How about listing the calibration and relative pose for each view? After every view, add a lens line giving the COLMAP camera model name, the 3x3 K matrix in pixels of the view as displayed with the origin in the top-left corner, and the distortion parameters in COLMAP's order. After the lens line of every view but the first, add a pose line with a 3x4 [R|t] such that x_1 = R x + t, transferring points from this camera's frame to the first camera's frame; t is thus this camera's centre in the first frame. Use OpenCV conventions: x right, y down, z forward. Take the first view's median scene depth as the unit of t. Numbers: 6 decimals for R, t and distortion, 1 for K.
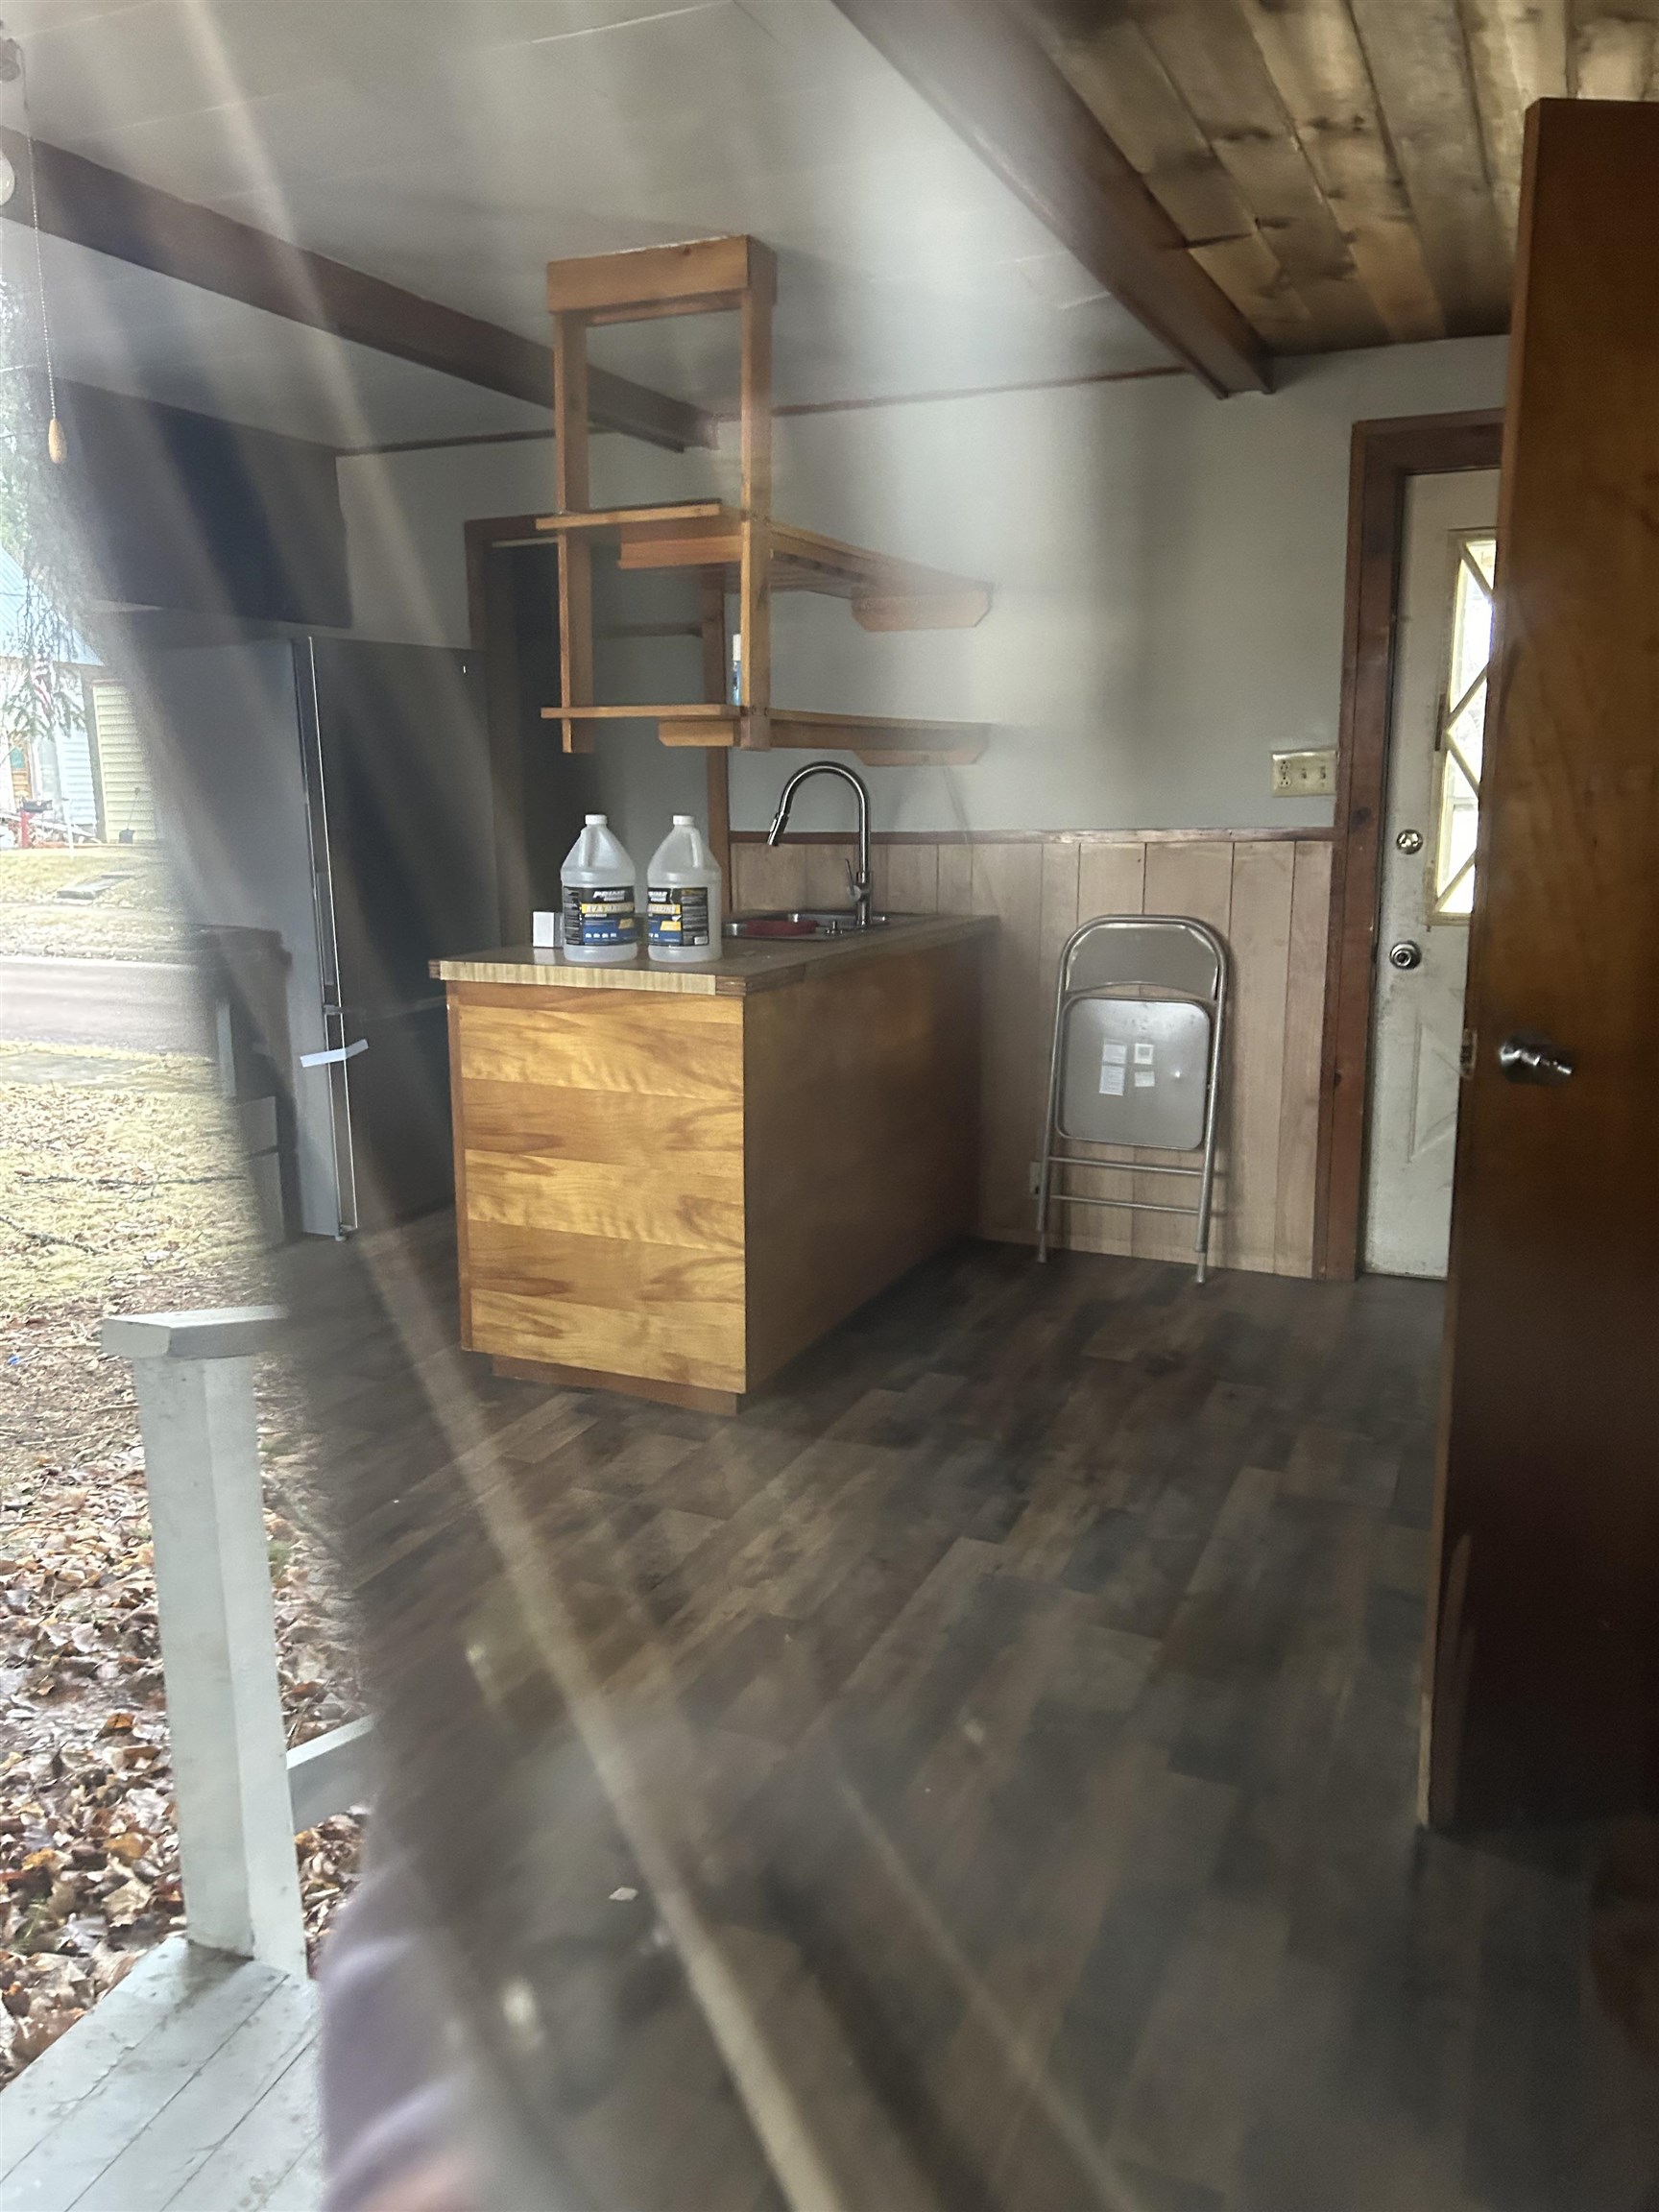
lens RADIAL K [[1673.2, 0, 796.1], [0, 1673.2, 1101.2], [0, 0, 1]] dist [0.043370, -0.049955]
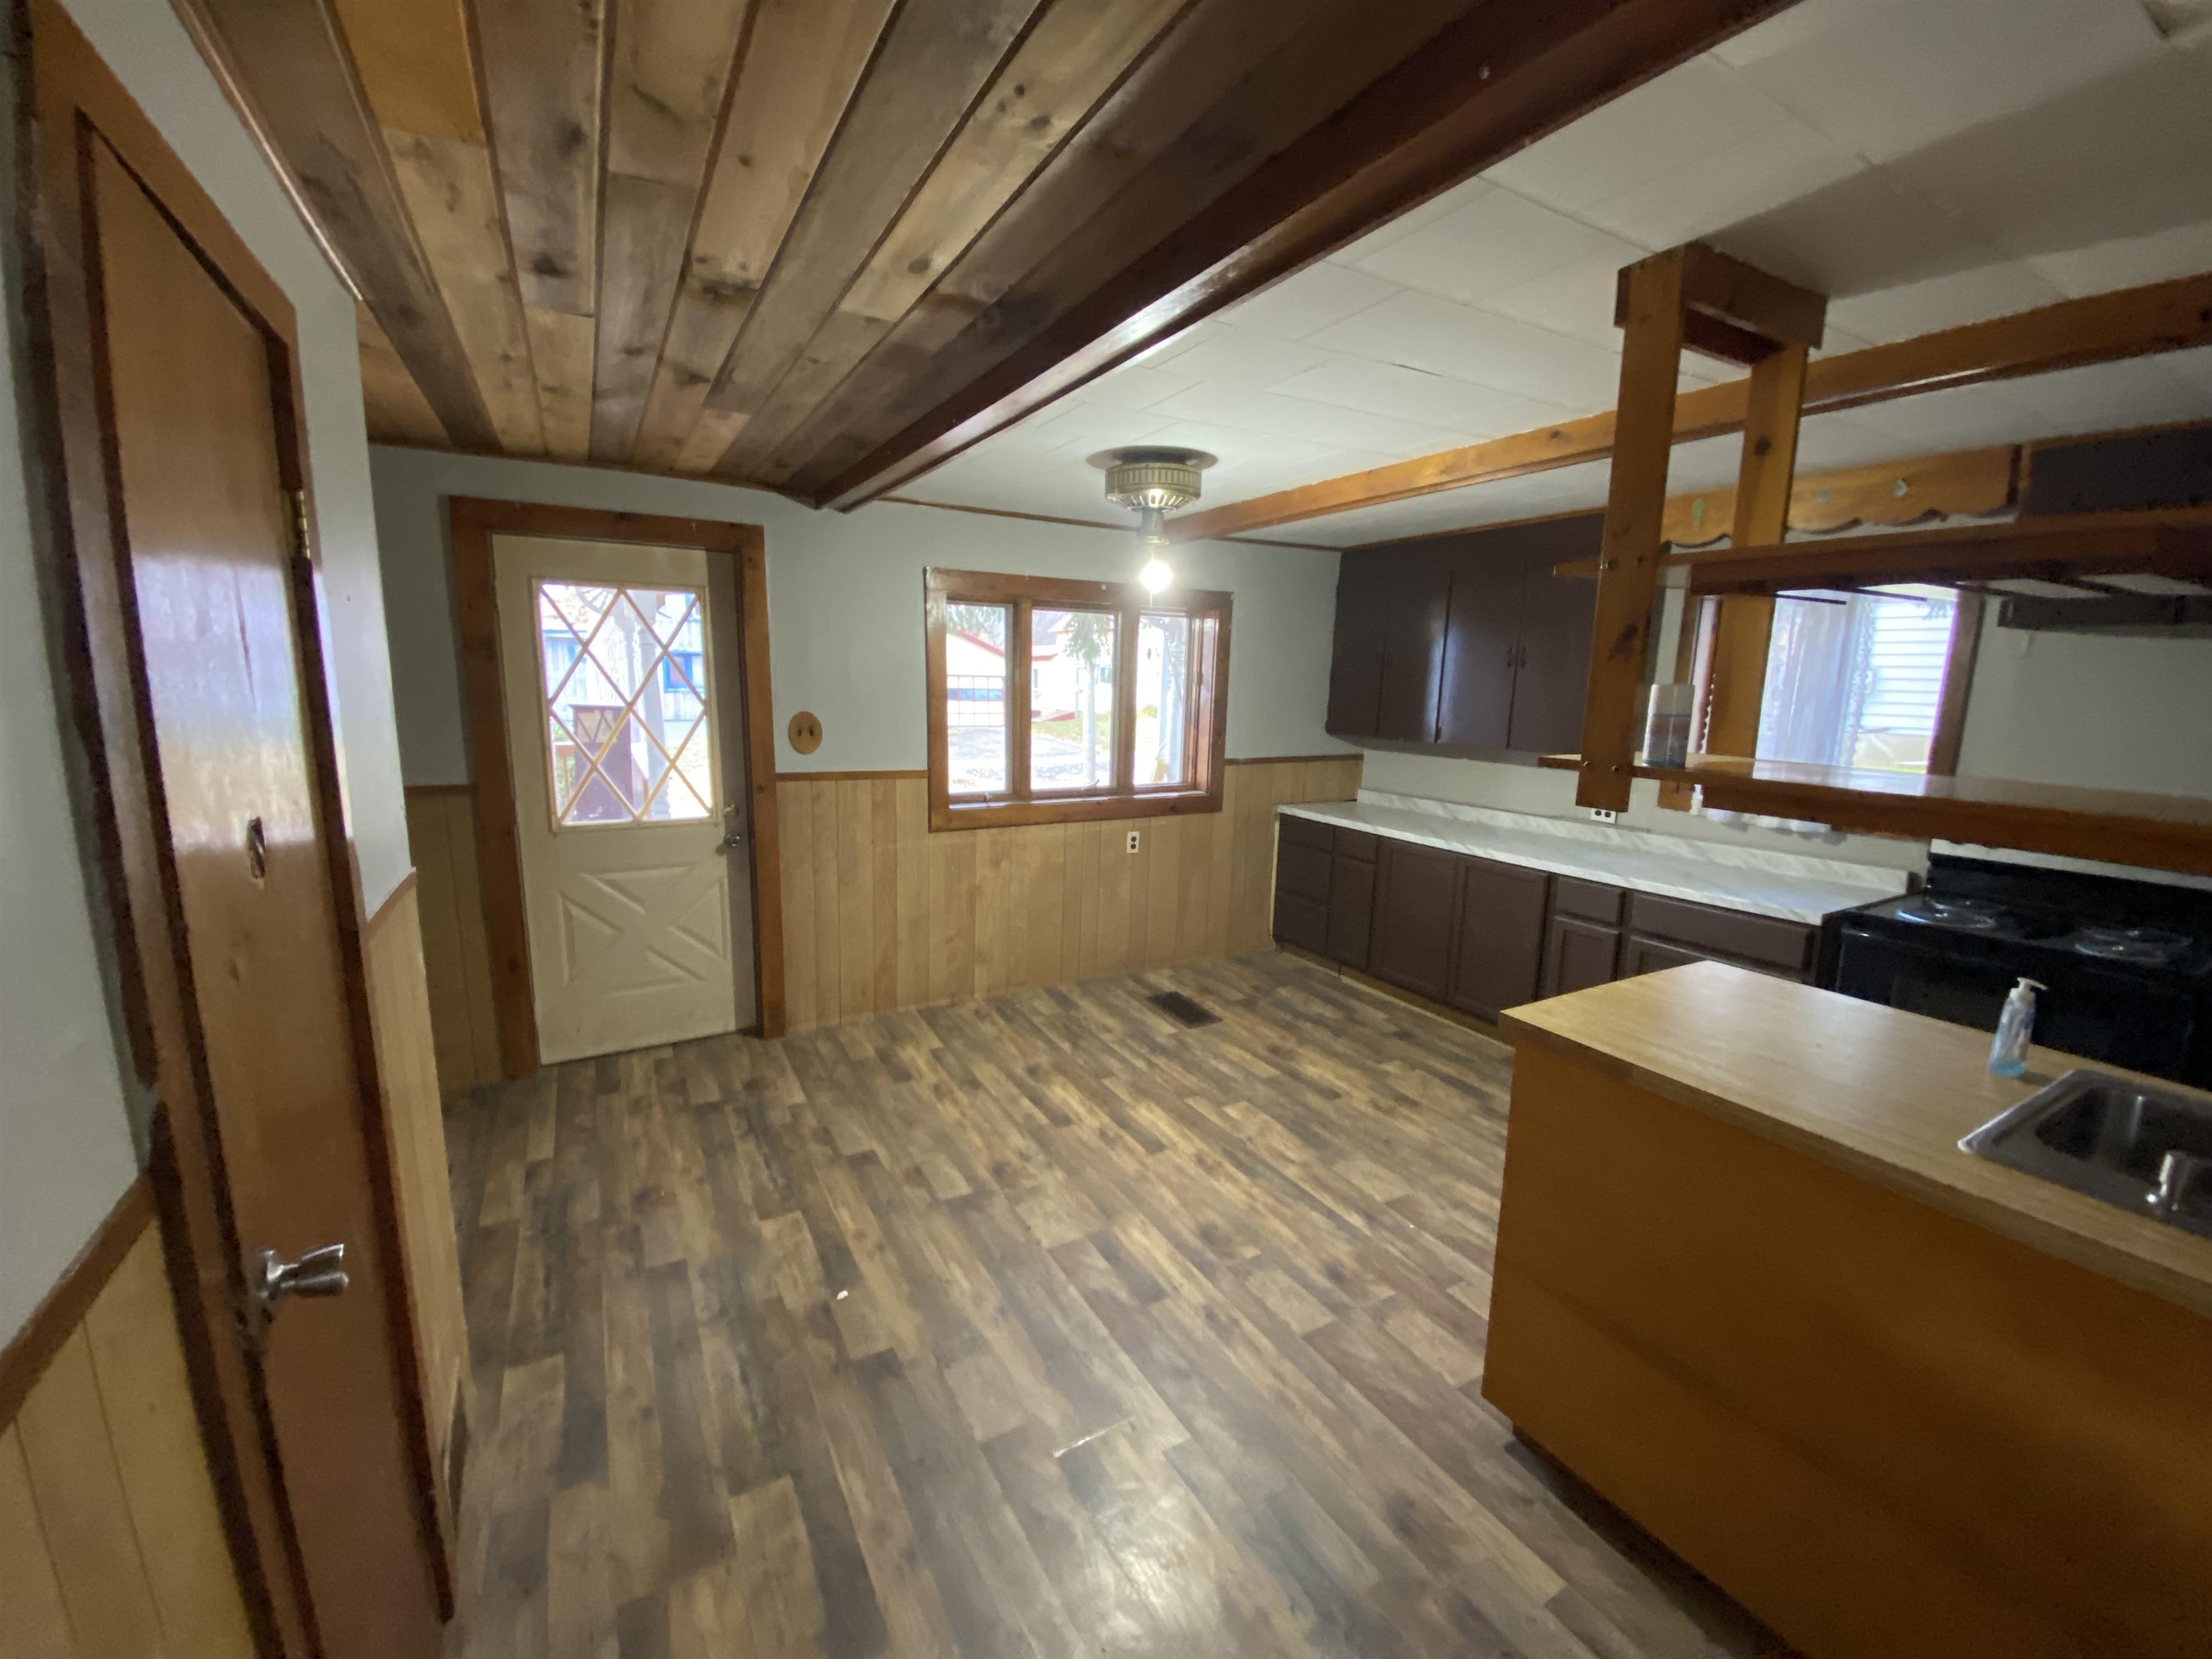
lens RADIAL K [[902.9, 0, 1098.9], [0, 902.9, 830.3], [0, 0, 1]] dist [-0.000630, -0.000190]
pose [[-0.593178, 0.138032, -0.793150, 0.741434], [-0.164990, 0.943439, 0.287579, -0.410353], [0.787984, 0.301447, -0.536853, 1.460660]]
